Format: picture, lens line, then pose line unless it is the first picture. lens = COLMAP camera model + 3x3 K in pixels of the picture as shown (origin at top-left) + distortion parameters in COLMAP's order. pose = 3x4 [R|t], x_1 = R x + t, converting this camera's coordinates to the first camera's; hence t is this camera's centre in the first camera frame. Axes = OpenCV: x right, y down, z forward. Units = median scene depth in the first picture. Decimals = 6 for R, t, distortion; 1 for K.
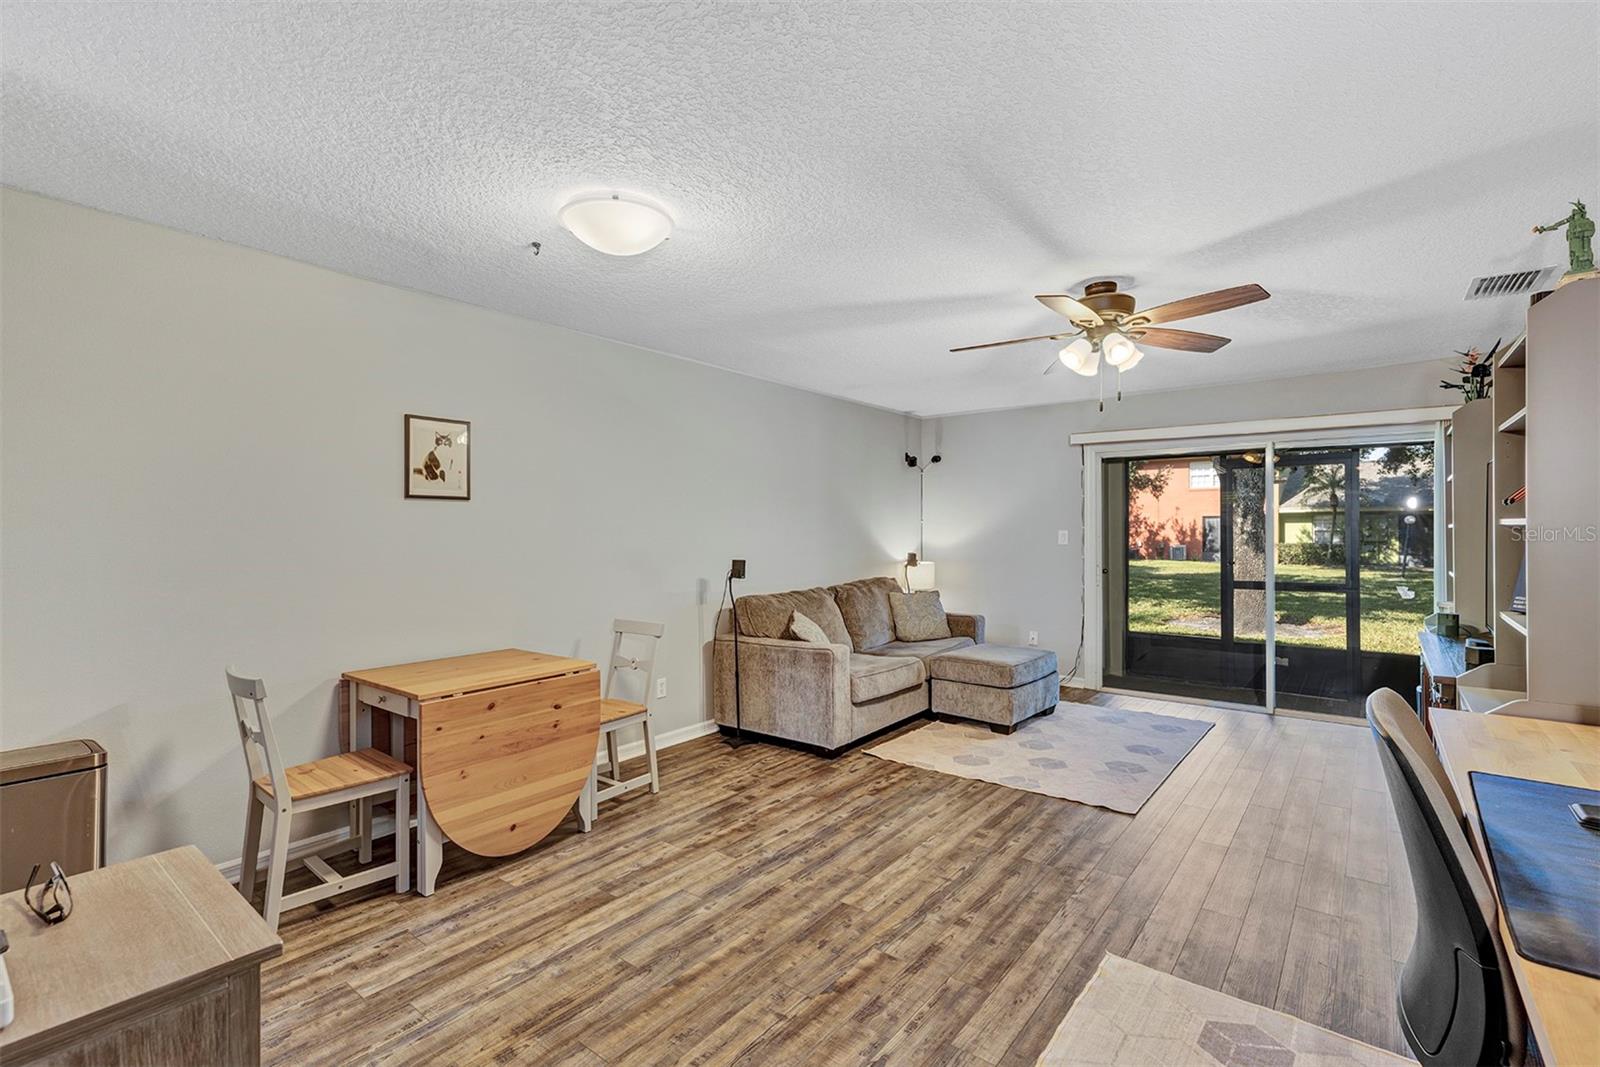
lens RADIAL K [[729.4, 0, 792.8], [0, 729.4, 531.5], [0, 0, 1]] dist [0.011184, 0.000394]
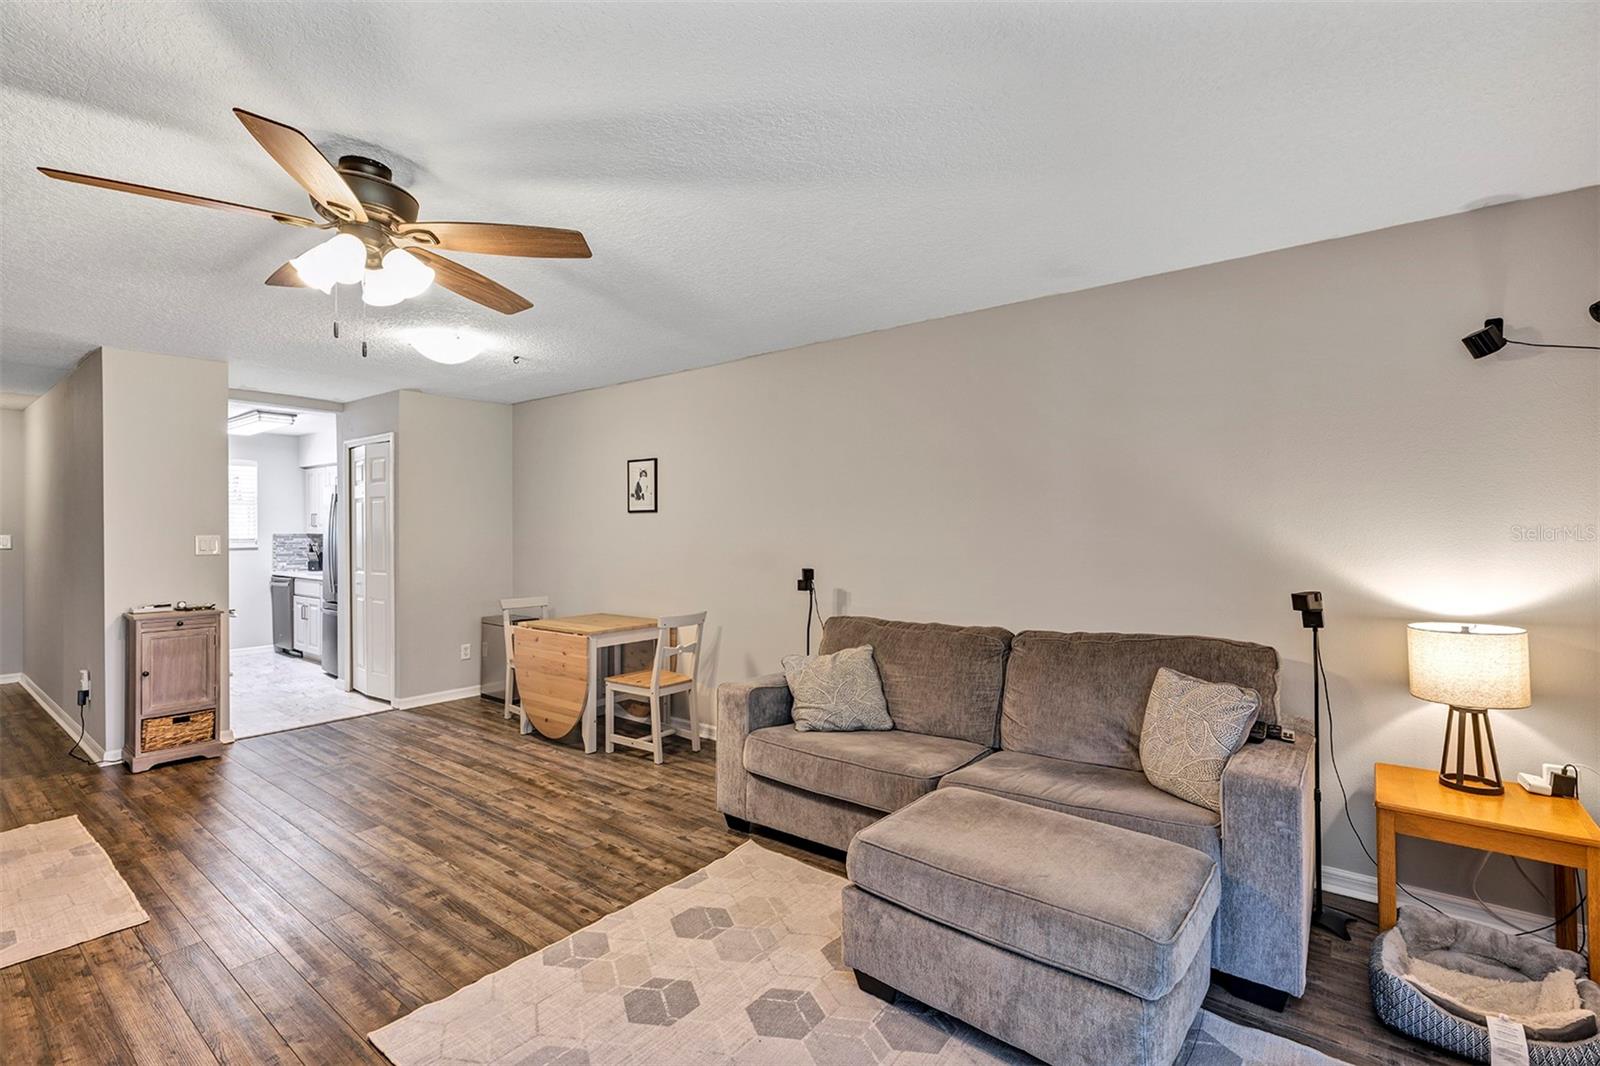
lens RADIAL K [[729.4, 0, 792.8], [0, 729.4, 531.0], [0, 0, 1]] dist [0.011184, 0.000394]
pose [[-0.006366, 0.000702, -0.999979, 1.075442], [0.001458, 0.999999, 0.000693, -0.005034], [0.999979, -0.001454, -0.006367, 1.387321]]
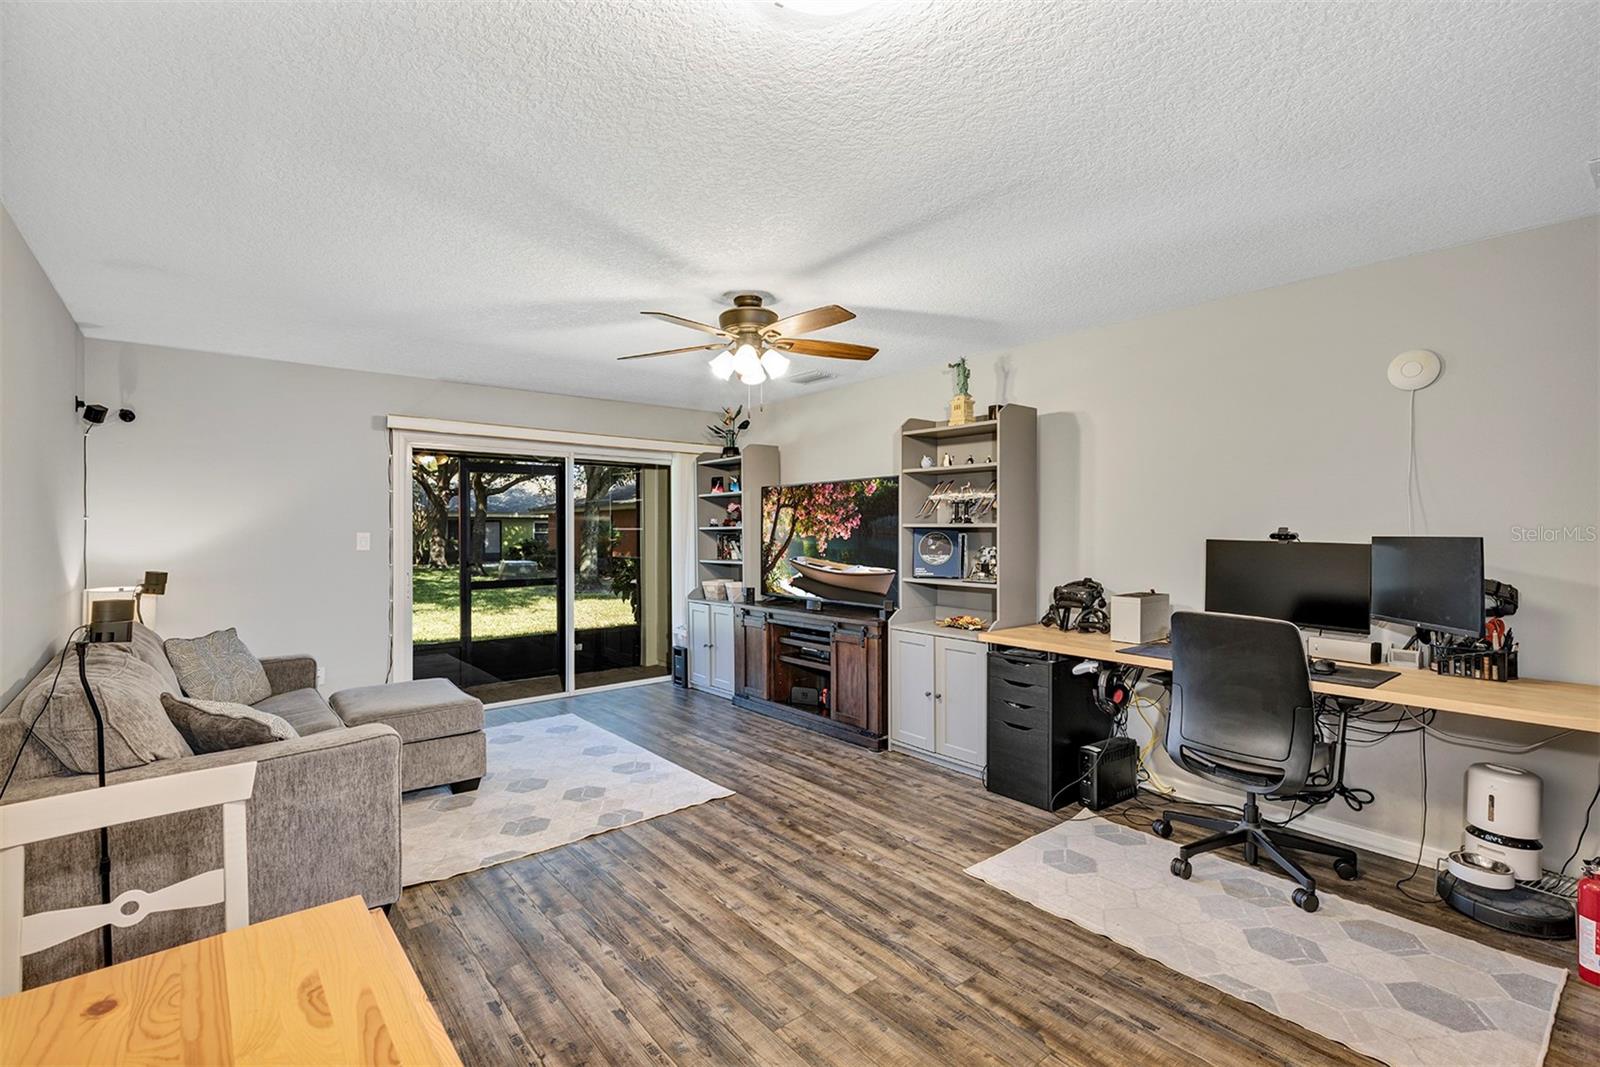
lens RADIAL K [[719.5, 0, 796.8], [0, 719.5, 528.4], [0, 0, 1]] dist [0.003347, 0.000164]
pose [[0.208597, 0.005378, 0.977987, -0.576099], [0.005591, 0.999962, -0.006692, 0.003449], [-0.977986, 0.006864, 0.208559, 0.715707]]
